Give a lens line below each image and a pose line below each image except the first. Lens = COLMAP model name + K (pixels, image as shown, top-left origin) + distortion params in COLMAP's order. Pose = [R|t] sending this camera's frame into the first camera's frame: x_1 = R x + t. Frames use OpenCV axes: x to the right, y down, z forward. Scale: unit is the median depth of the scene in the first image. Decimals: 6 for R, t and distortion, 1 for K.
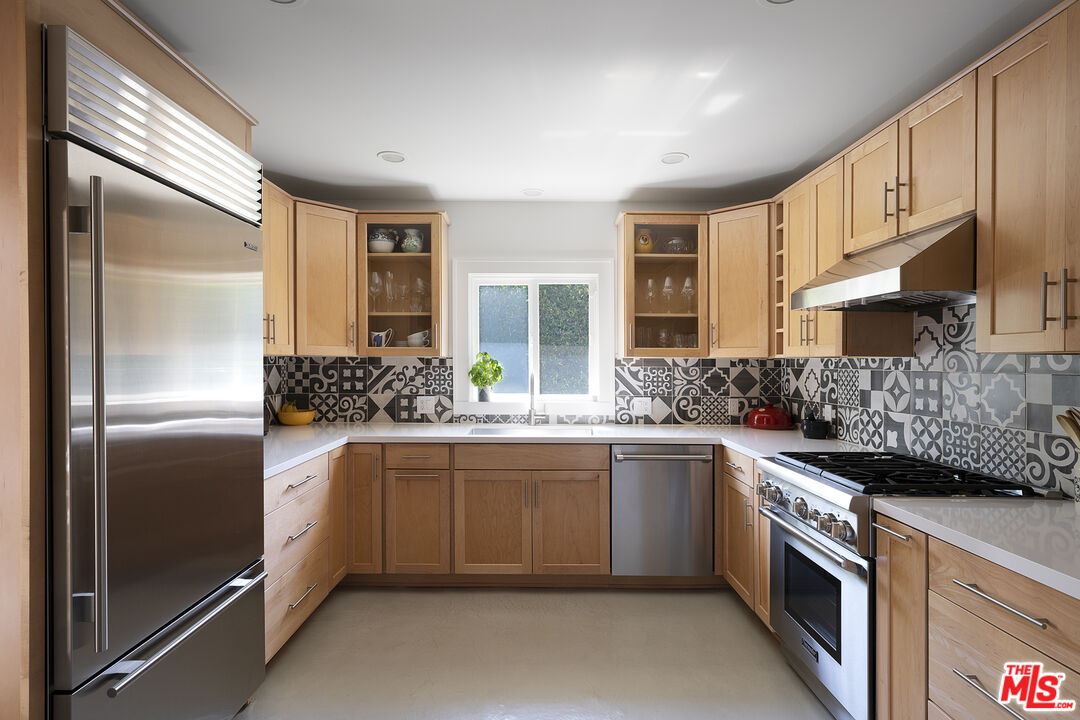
lens RADIAL K [[587.3, 0, 537.7], [0, 587.3, 362.4], [0, 0, 1]] dist [0.001222, 0.000520]
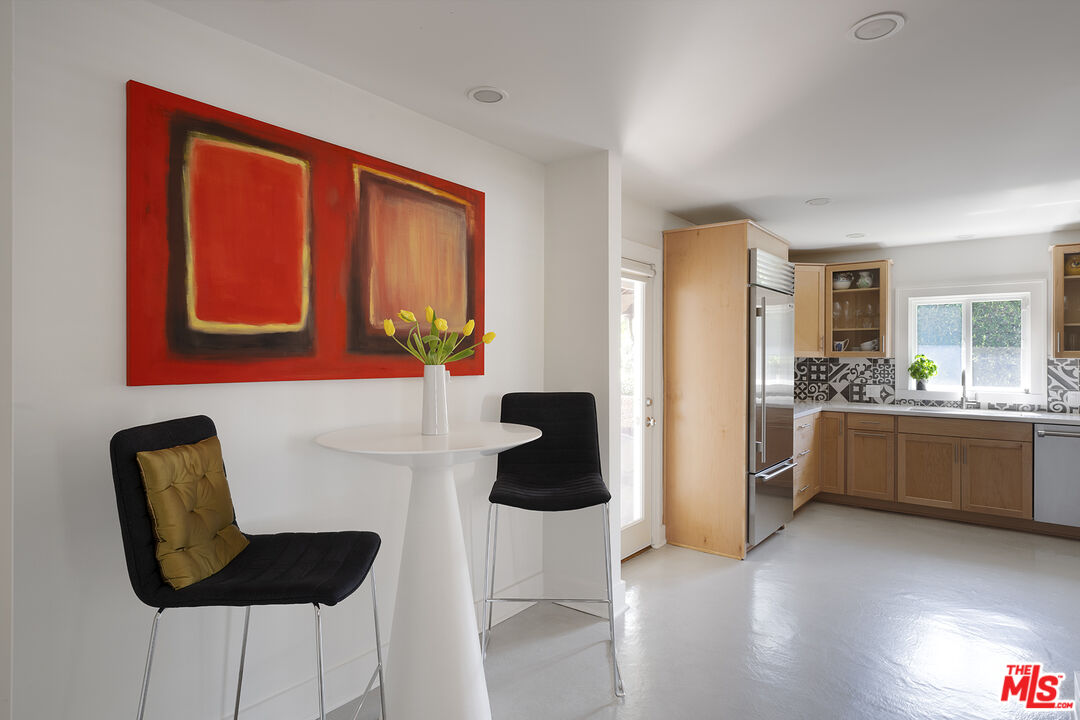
lens RADIAL K [[587.3, 0, 537.7], [0, 587.3, 362.4], [0, 0, 1]] dist [0.001222, 0.000520]
pose [[0.786969, 0.006803, -0.616955, 0.050686], [-0.004129, 0.999975, 0.005760, -0.002698], [0.616978, -0.001986, 0.786978, -0.640721]]
